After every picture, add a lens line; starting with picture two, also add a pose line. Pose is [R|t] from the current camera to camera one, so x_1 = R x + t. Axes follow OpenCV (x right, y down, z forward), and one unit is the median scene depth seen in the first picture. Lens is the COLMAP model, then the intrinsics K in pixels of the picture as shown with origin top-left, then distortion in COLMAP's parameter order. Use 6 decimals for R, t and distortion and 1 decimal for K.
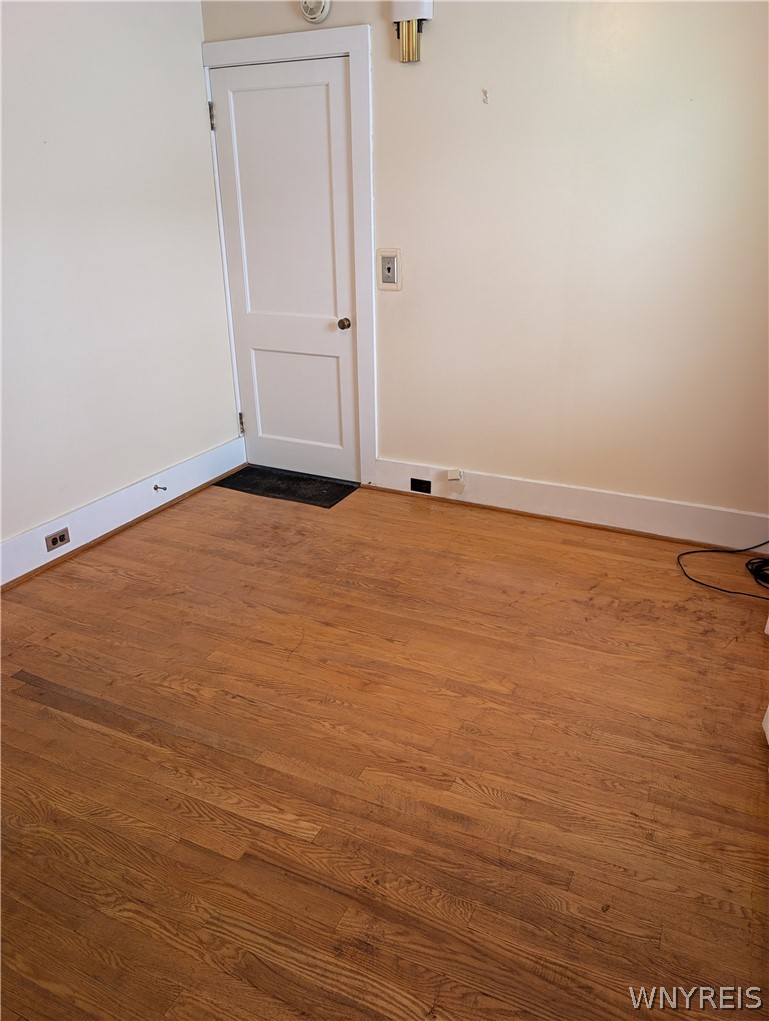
lens RADIAL K [[736.8, 0, 384.2], [0, 736.8, 511.8], [0, 0, 1]] dist [0.027390, -0.017502]
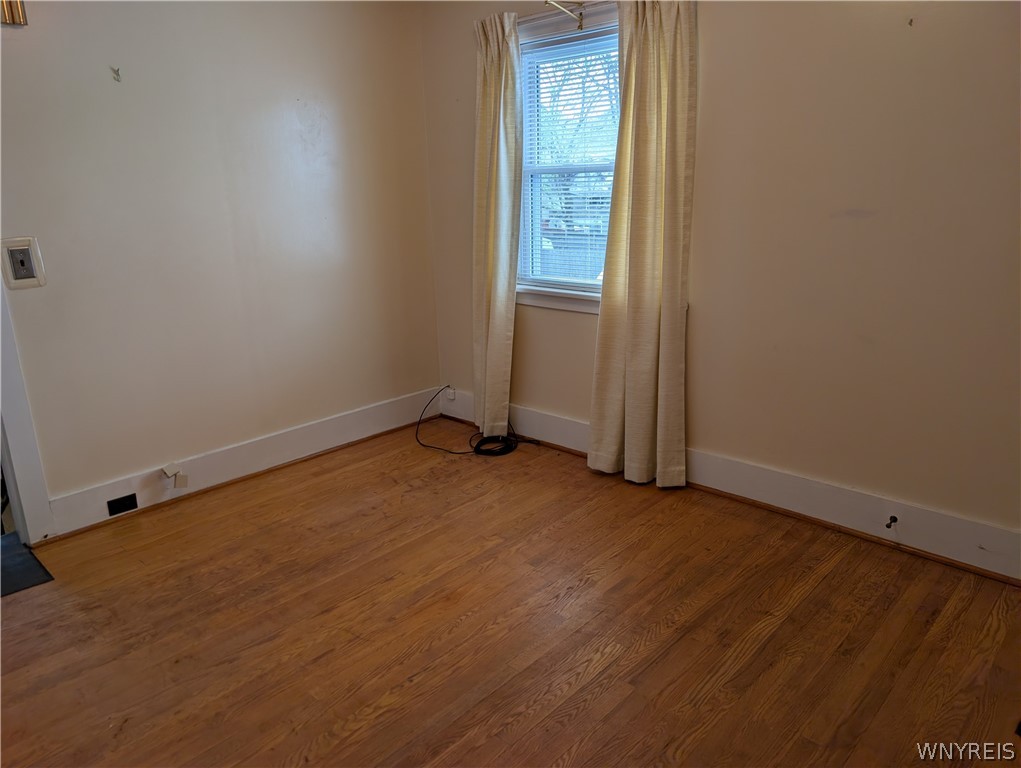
lens RADIAL K [[740.7, 0, 509.8], [0, 740.7, 383.6], [0, 0, 1]] dist [0.036939, -0.012201]
pose [[0.304969, -0.263254, 0.915255, -0.766956], [0.396916, 0.908727, 0.129121, -0.131675], [-0.865709, 0.323902, 0.381623, 0.346939]]
